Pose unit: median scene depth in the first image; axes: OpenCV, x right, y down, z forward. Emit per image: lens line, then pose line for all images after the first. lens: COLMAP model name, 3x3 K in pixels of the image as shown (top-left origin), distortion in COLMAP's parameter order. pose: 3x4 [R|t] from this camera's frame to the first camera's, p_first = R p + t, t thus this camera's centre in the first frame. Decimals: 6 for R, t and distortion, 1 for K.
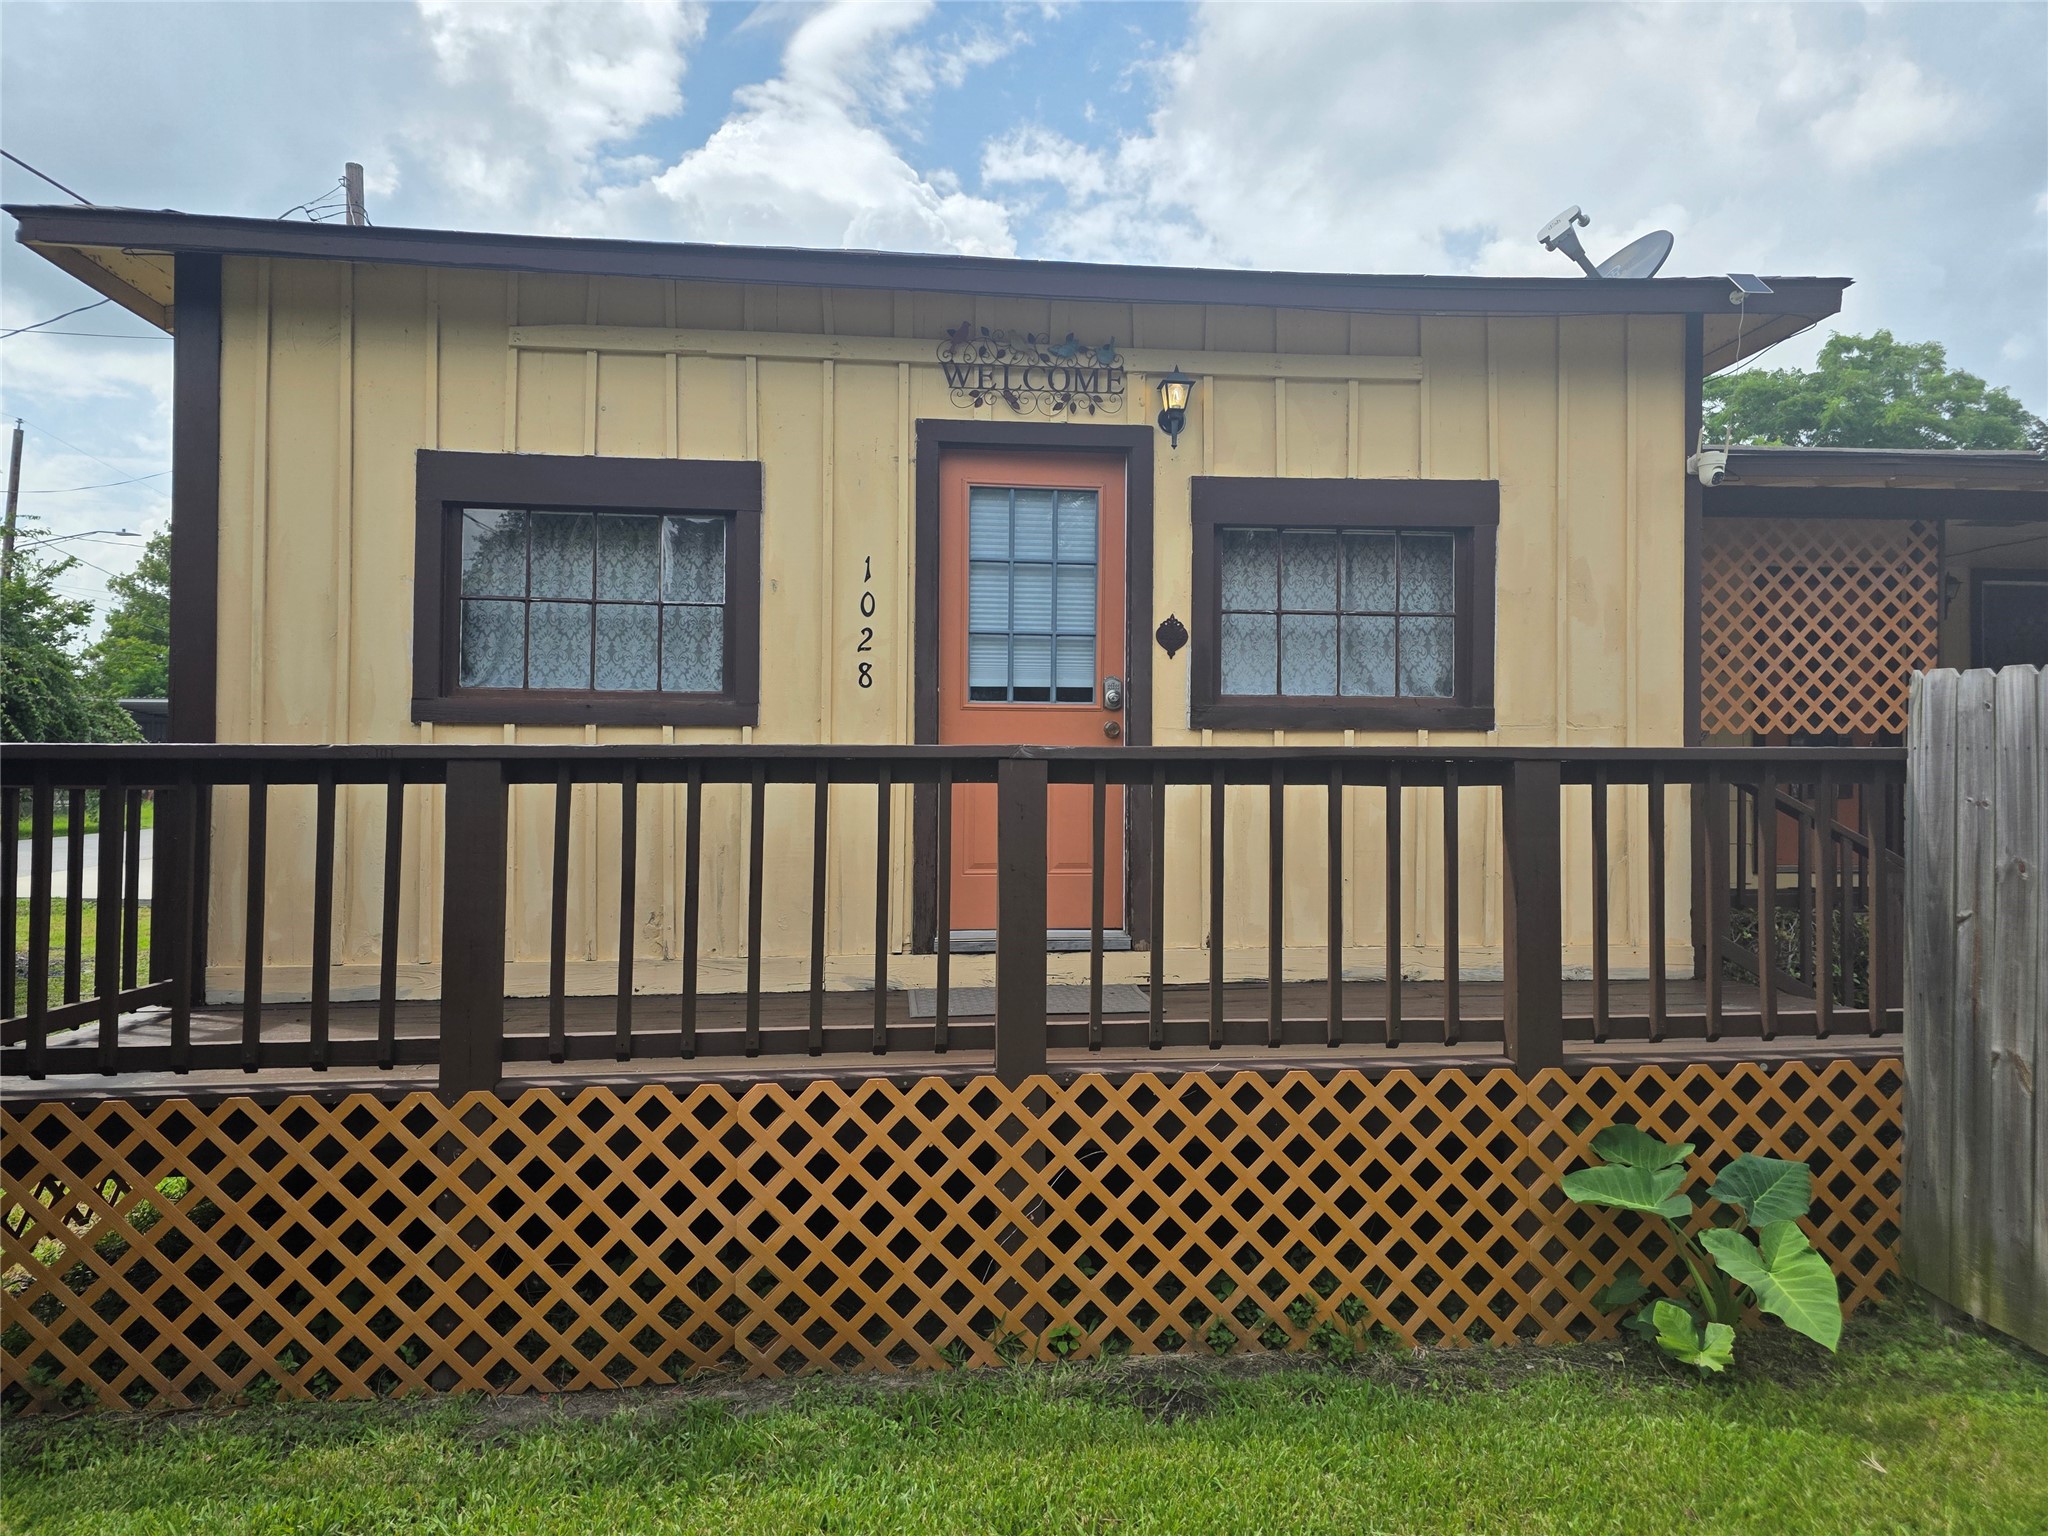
lens RADIAL K [[1362.1, 0, 1045.4], [0, 1362.1, 749.1], [0, 0, 1]] dist [0.065173, -0.063113]
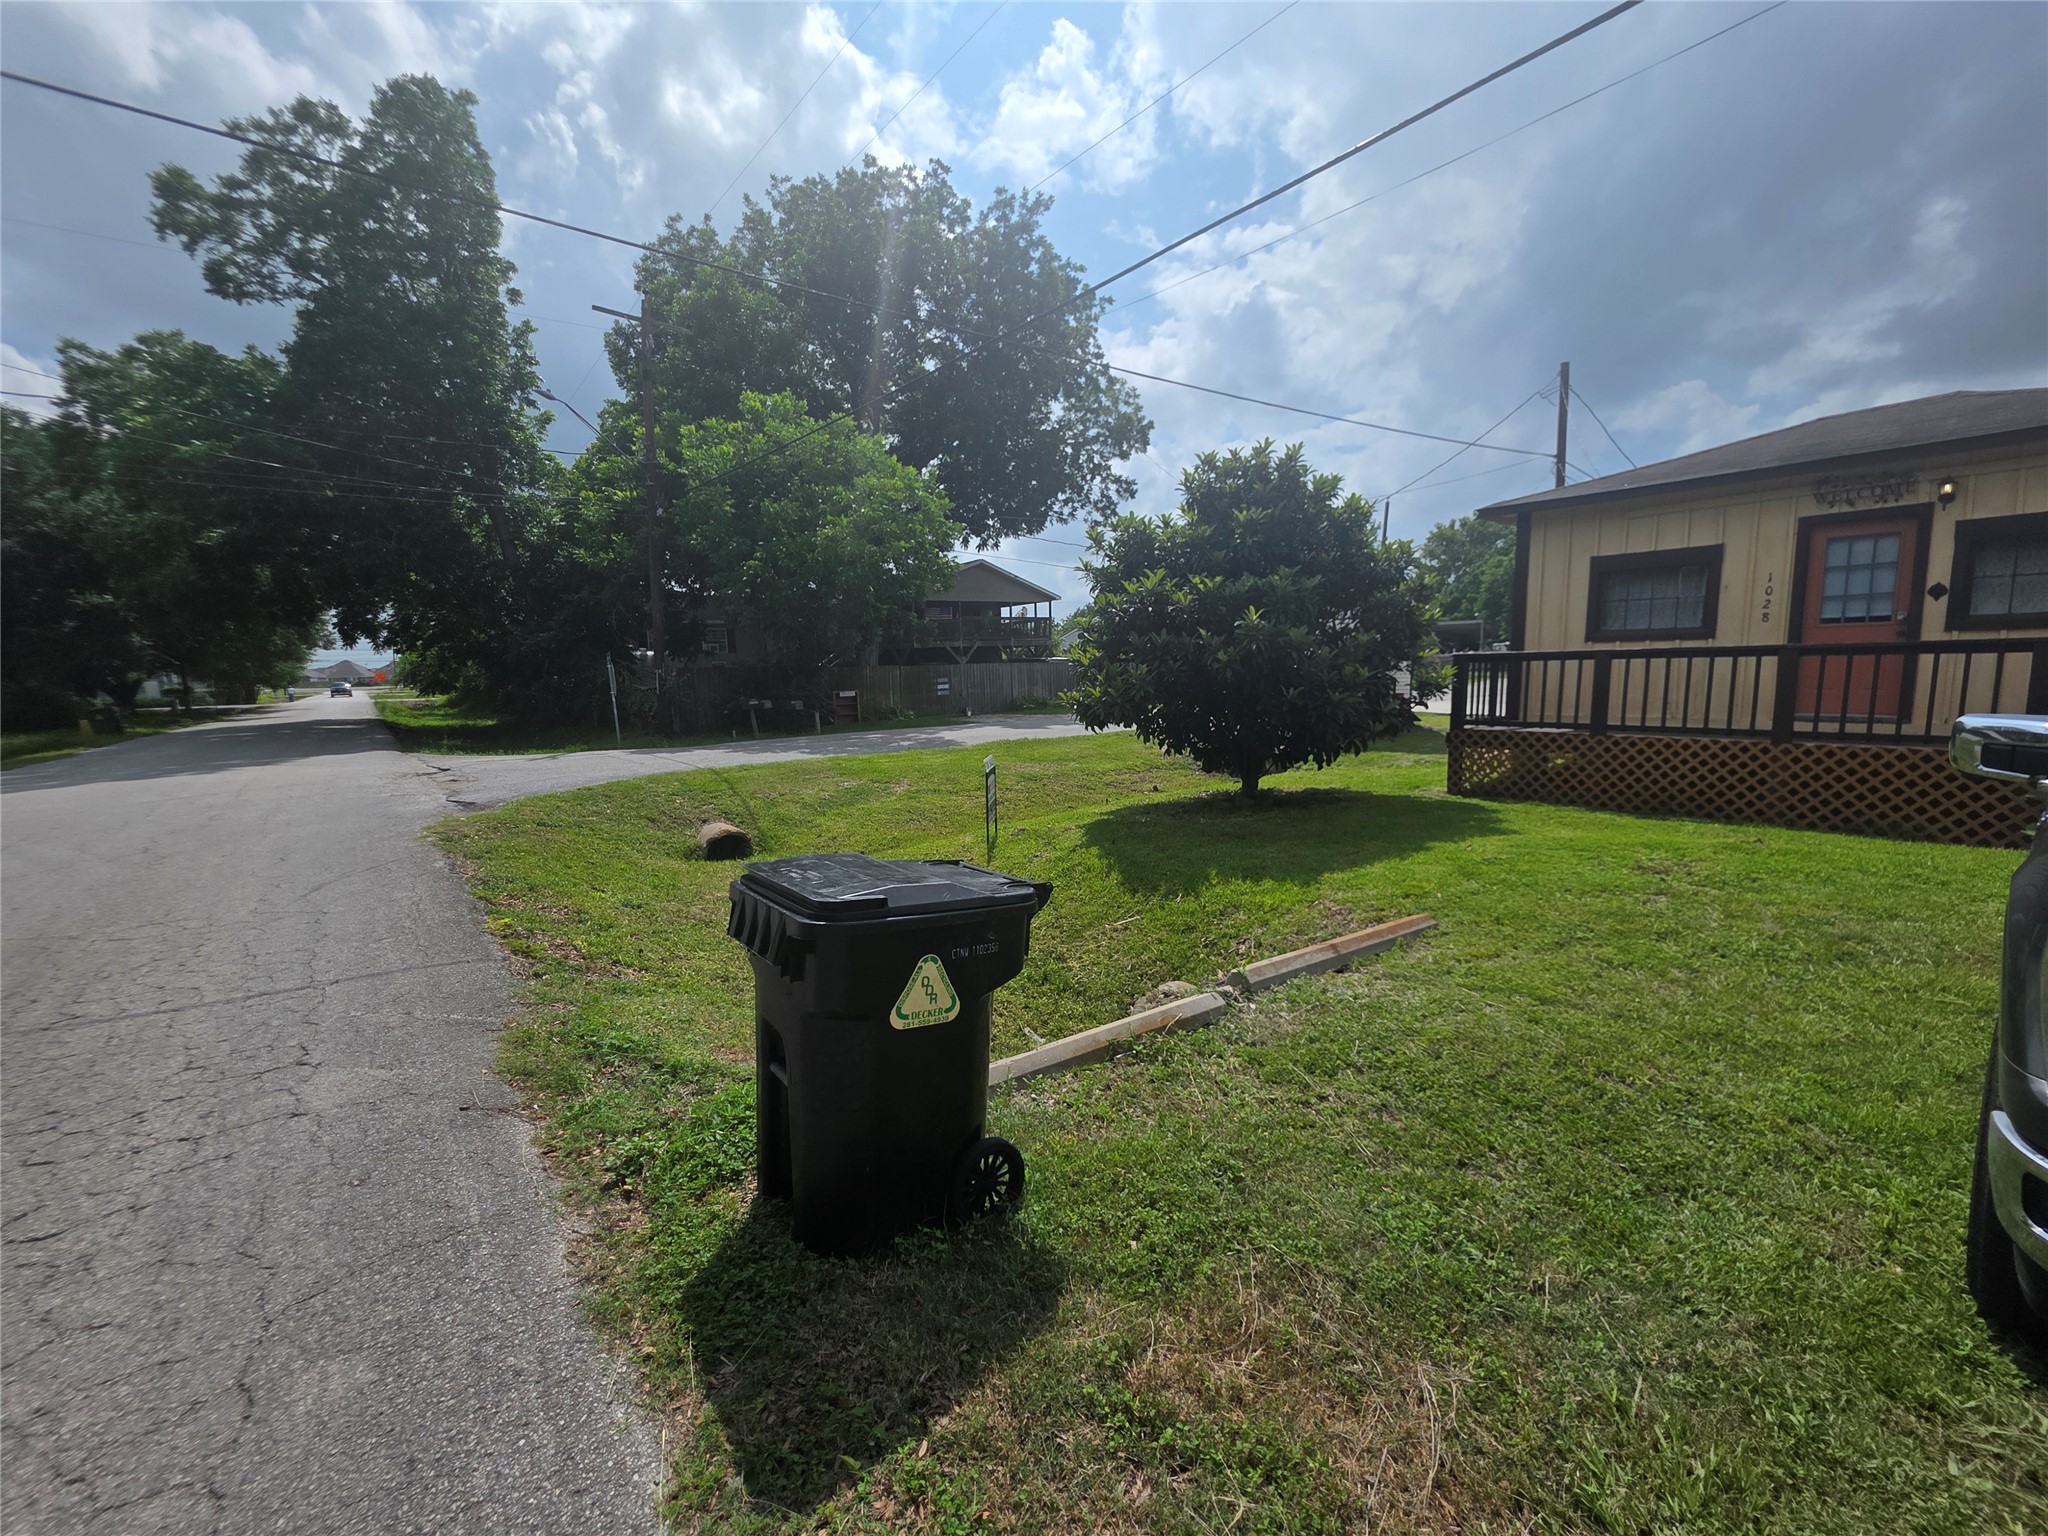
lens RADIAL K [[810.7, 0, 1032.3], [0, 810.7, 765.1], [0, 0, 1]] dist [-0.000566, 0.001083]
pose [[0.525293, 0.088808, -0.846274, 0.511643], [0.037664, 0.991137, 0.127389, -0.023281], [0.850087, -0.098791, 0.517293, -1.153532]]
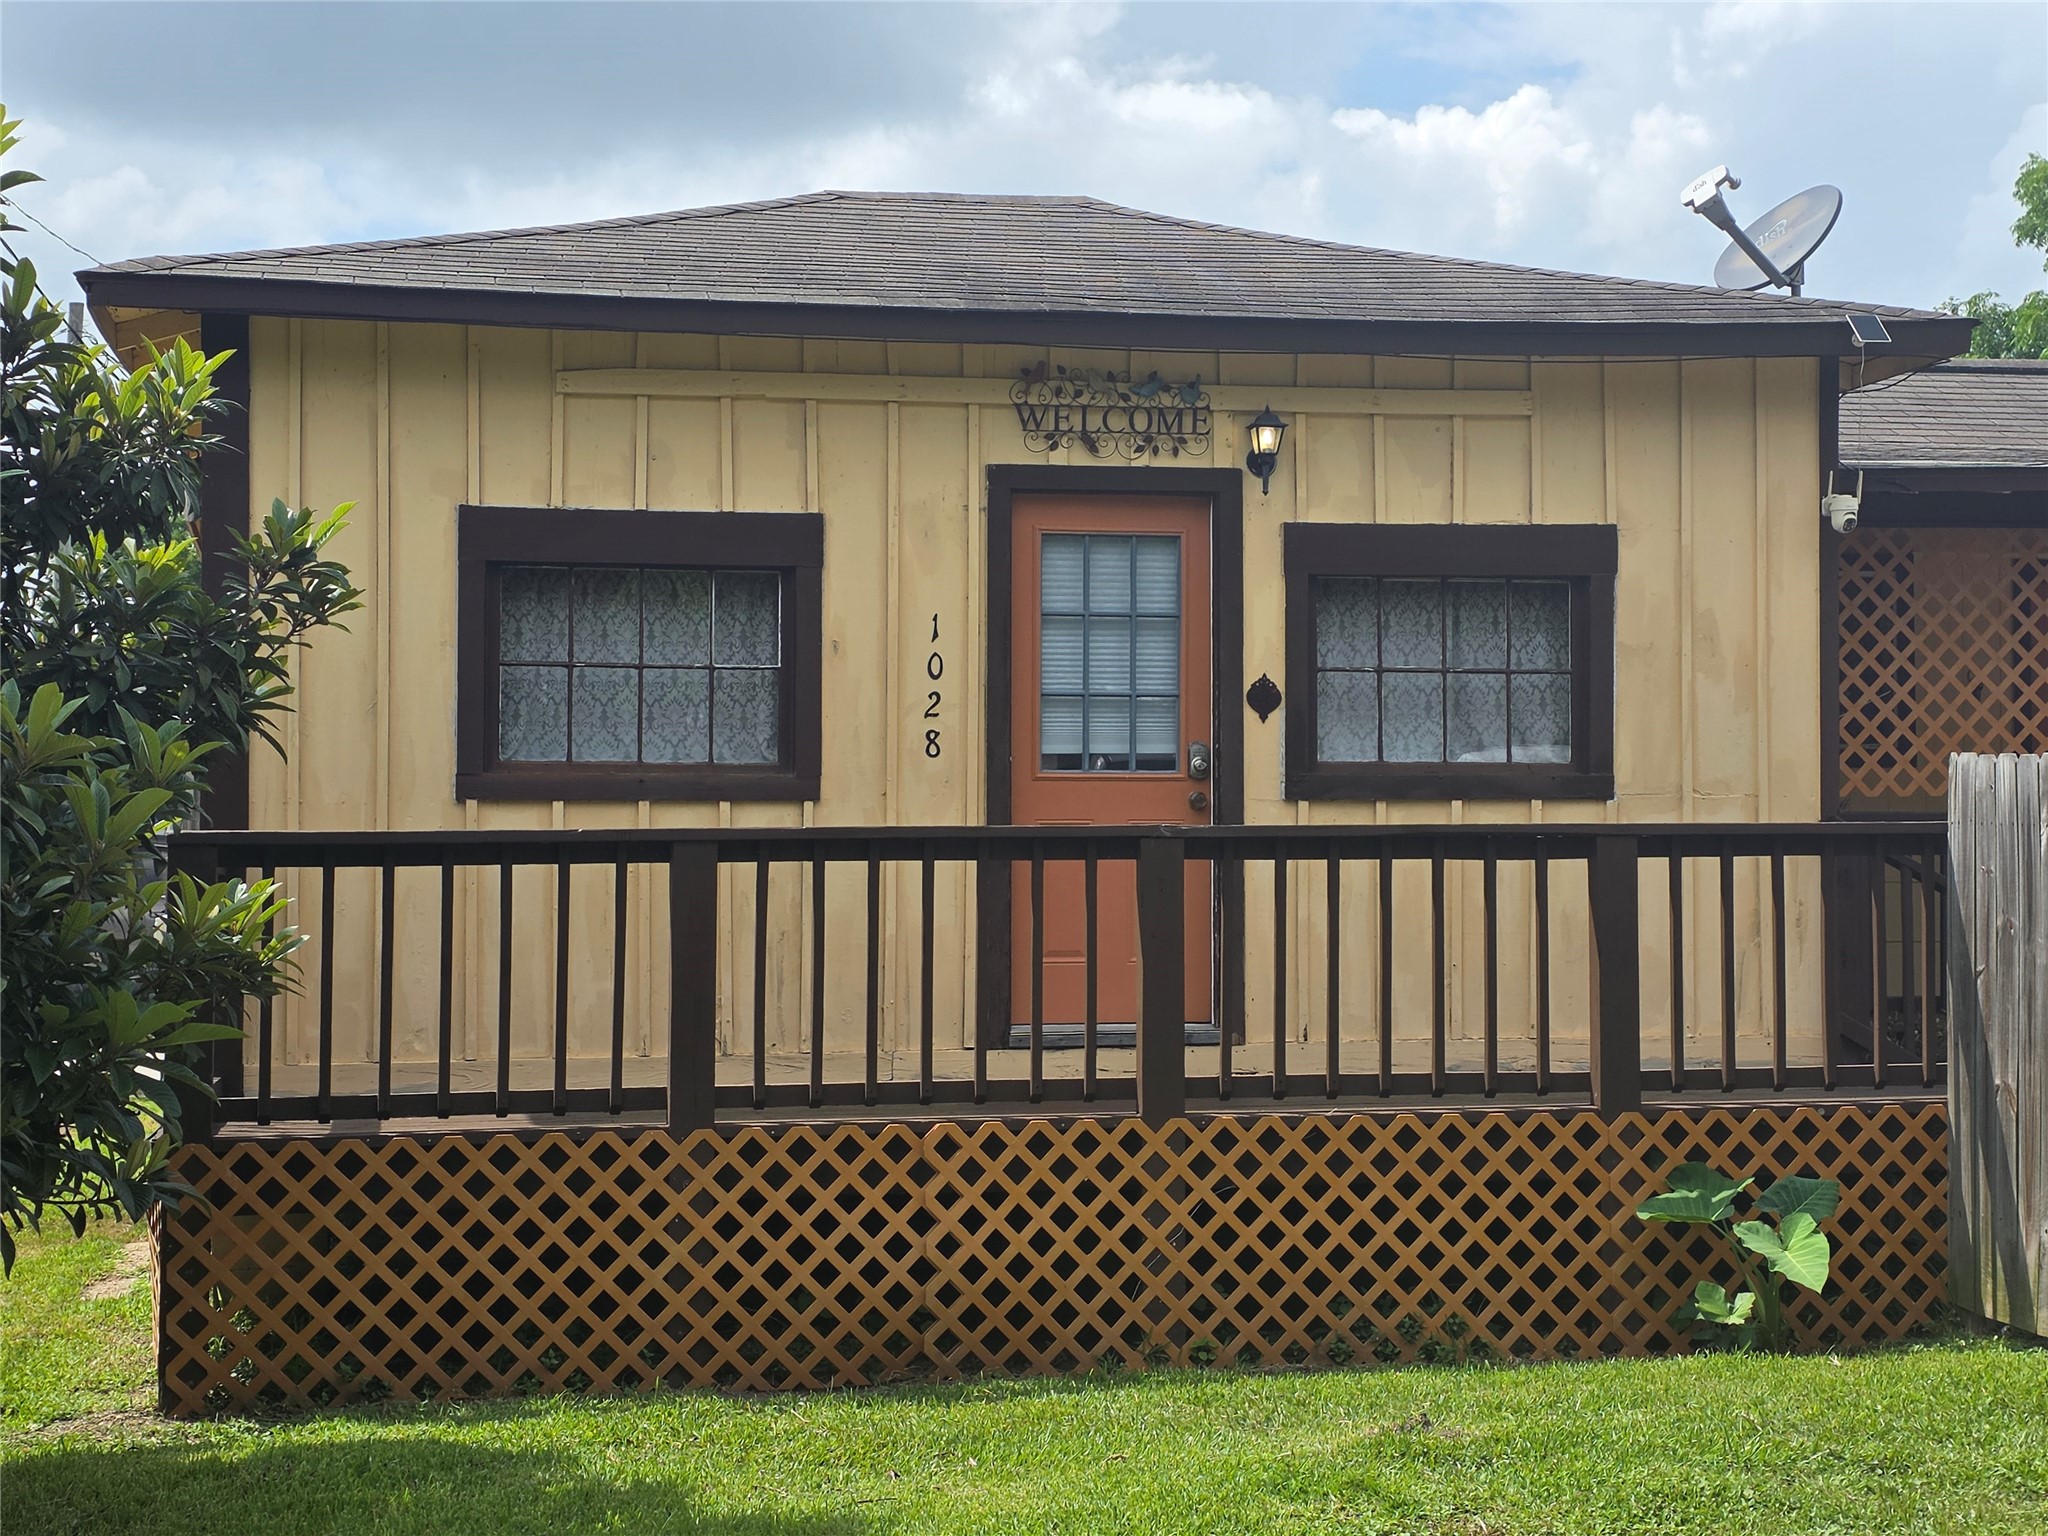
lens RADIAL K [[3265.8, 0, 1042.4], [0, 3265.8, 754.6], [0, 0, 1]] dist [0.129626, 0.000000]
pose [[0.996799, -0.004410, 0.079830, -0.239970], [0.005267, 0.999931, -0.010525, -0.024286], [-0.079778, 0.010912, 0.996753, -1.219404]]
